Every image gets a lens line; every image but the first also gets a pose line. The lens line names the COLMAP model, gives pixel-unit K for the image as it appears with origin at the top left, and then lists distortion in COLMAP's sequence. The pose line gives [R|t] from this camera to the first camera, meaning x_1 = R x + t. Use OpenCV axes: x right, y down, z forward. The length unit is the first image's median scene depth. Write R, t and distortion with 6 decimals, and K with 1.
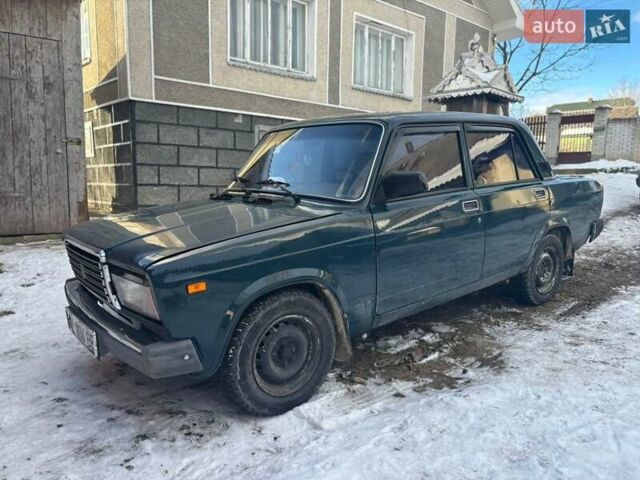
lens RADIAL K [[488.0, 0, 320.0], [0, 488.0, 240.0], [0, 0, 1]] dist [0.000878, 0.000186]
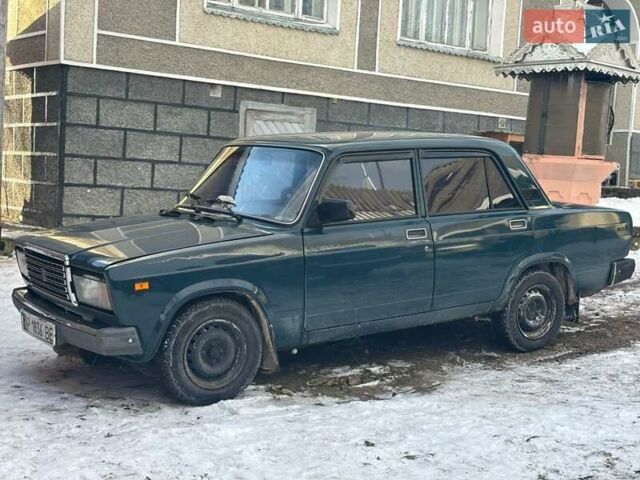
lens RADIAL K [[959.3, 0, 320.0], [0, 959.3, 240.0], [0, 0, 1]] dist [0.044667, 0.008510]
pose [[0.996613, 0.045218, -0.068692, 0.190093], [-0.048870, 0.997427, -0.052458, 0.042721], [0.066143, 0.055637, 0.996258, -0.740732]]
